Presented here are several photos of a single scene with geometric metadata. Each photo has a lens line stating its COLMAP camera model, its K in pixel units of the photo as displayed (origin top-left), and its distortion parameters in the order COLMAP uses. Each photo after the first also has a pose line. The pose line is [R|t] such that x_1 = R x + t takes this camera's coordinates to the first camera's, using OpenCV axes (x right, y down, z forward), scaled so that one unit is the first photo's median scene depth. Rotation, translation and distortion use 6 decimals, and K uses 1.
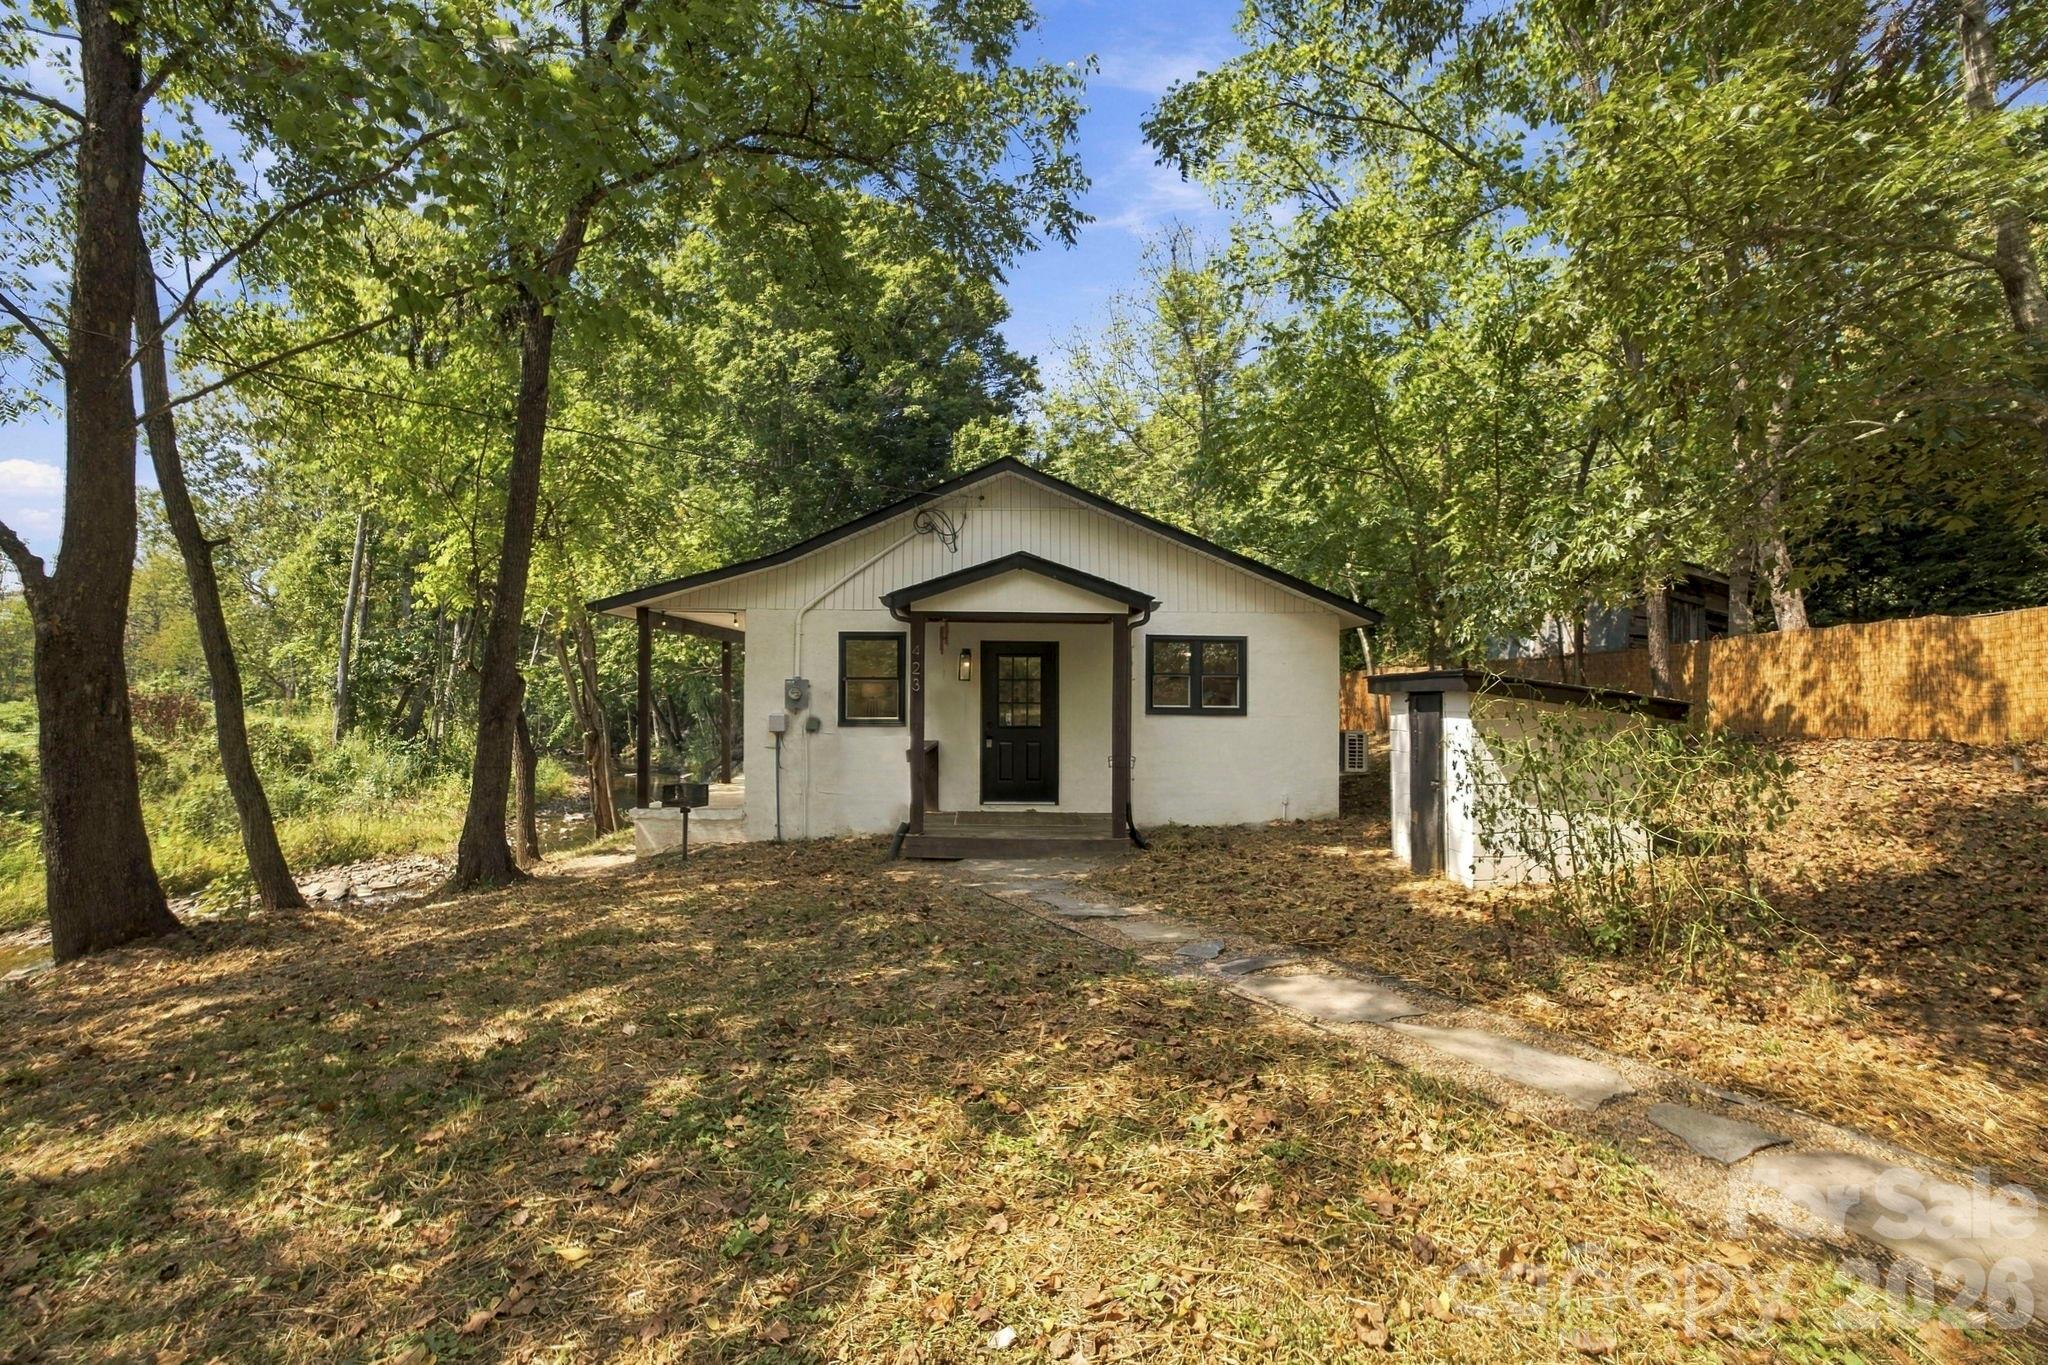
lens RADIAL K [[1062.5, 0, 1028.0], [0, 1062.5, 651.8], [0, 0, 1]] dist [-0.033323, -0.001204]
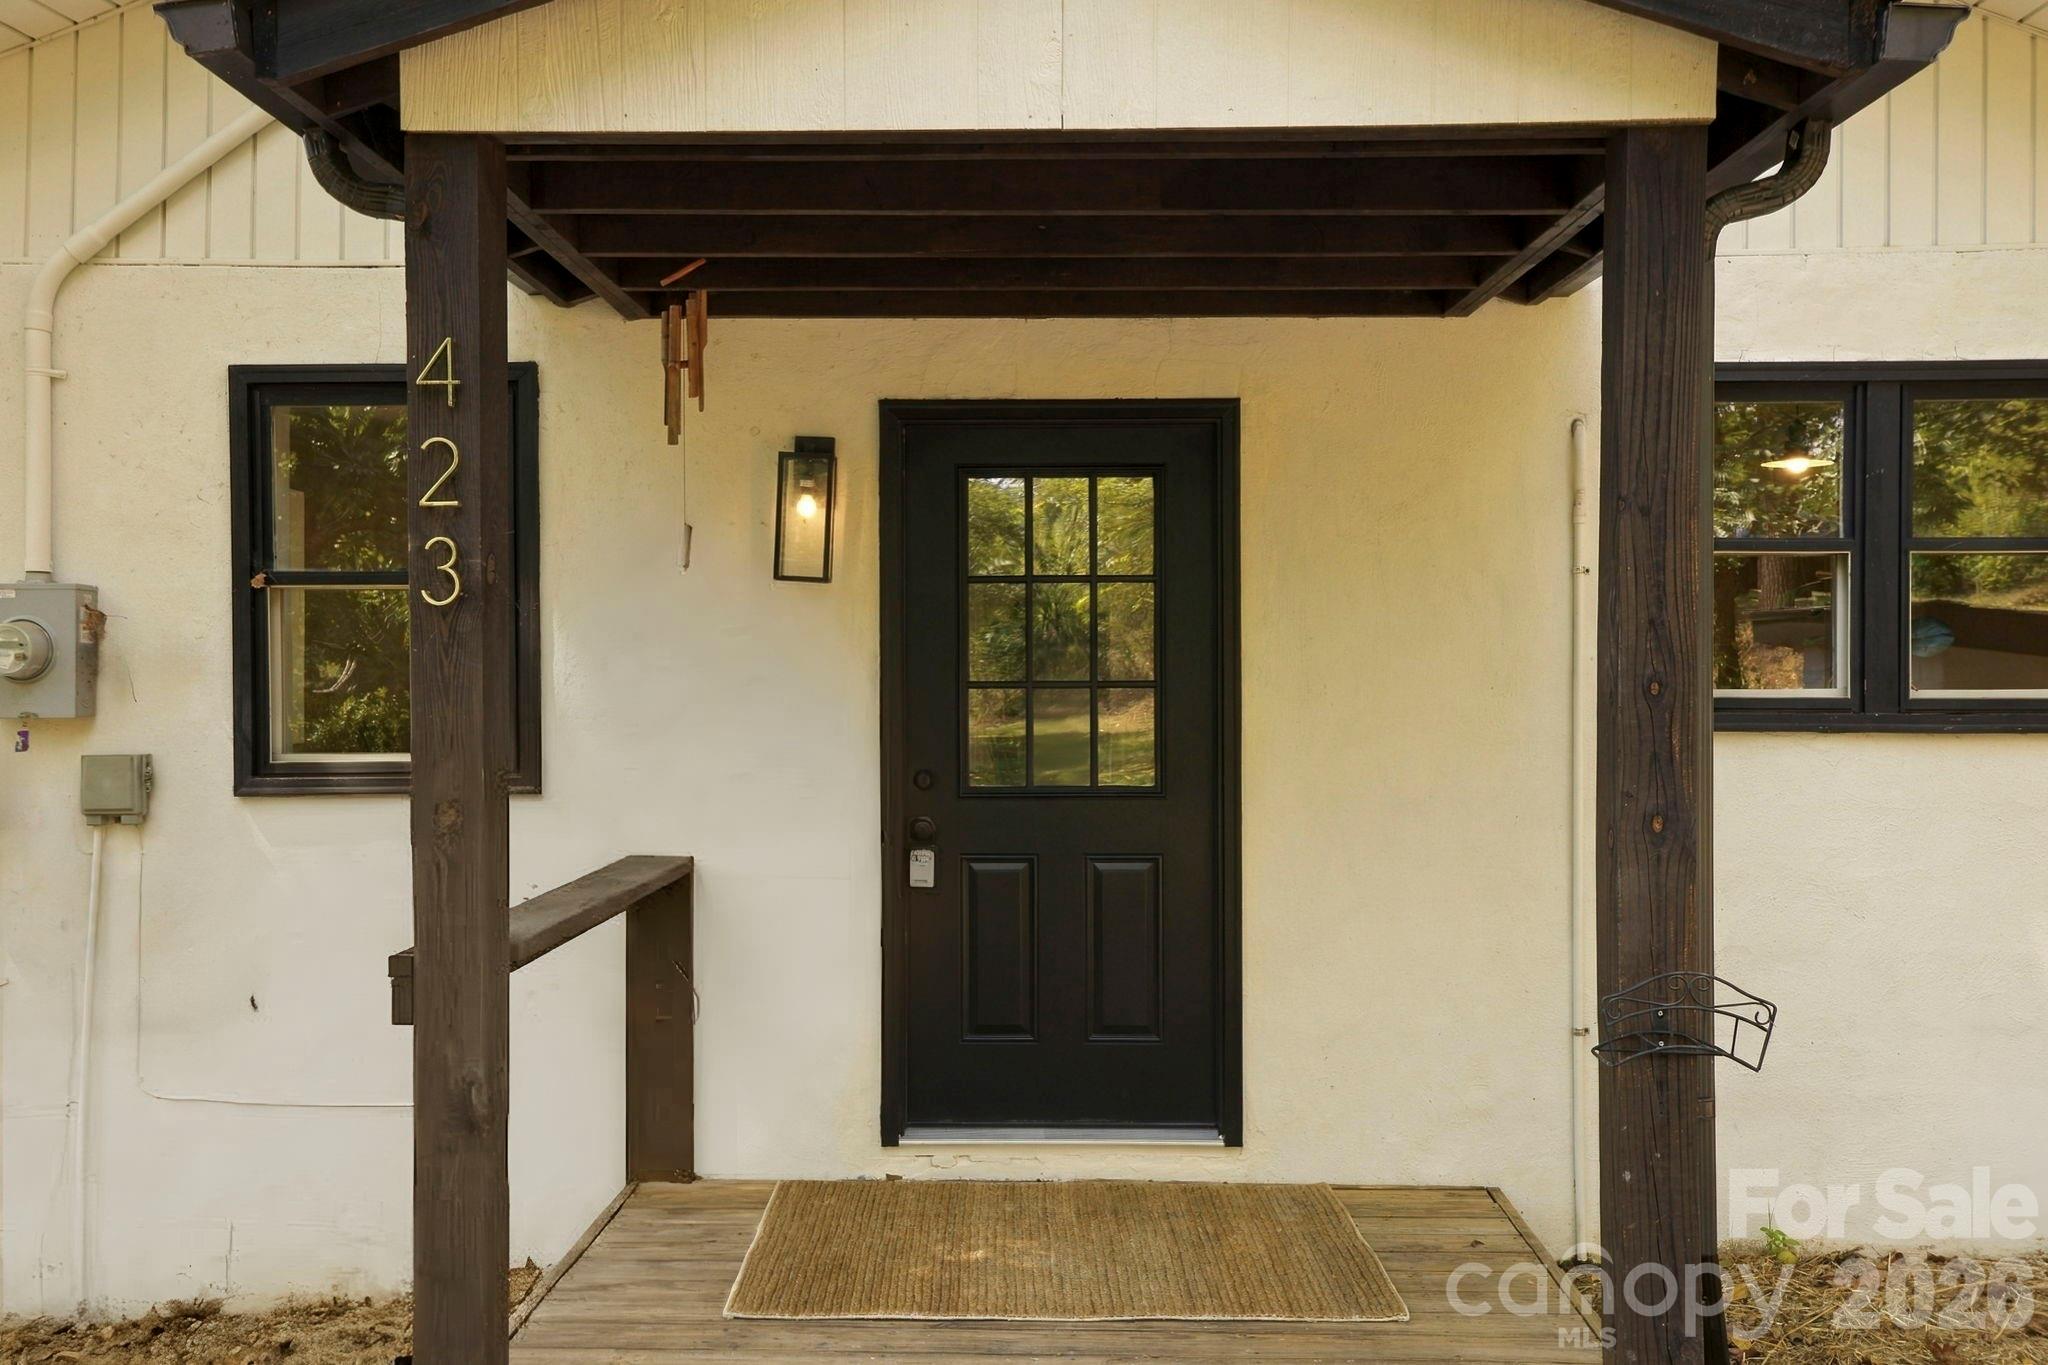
lens RADIAL K [[1741.3, 0, 1021.5], [0, 1741.3, 690.4], [0, 0, 1]] dist [0.025757, 0.051842]
pose [[0.999584, -0.007342, -0.027897, -0.005077], [0.008178, 0.999517, 0.029990, 0.039075], [0.027663, -0.030206, 0.999161, 0.643606]]
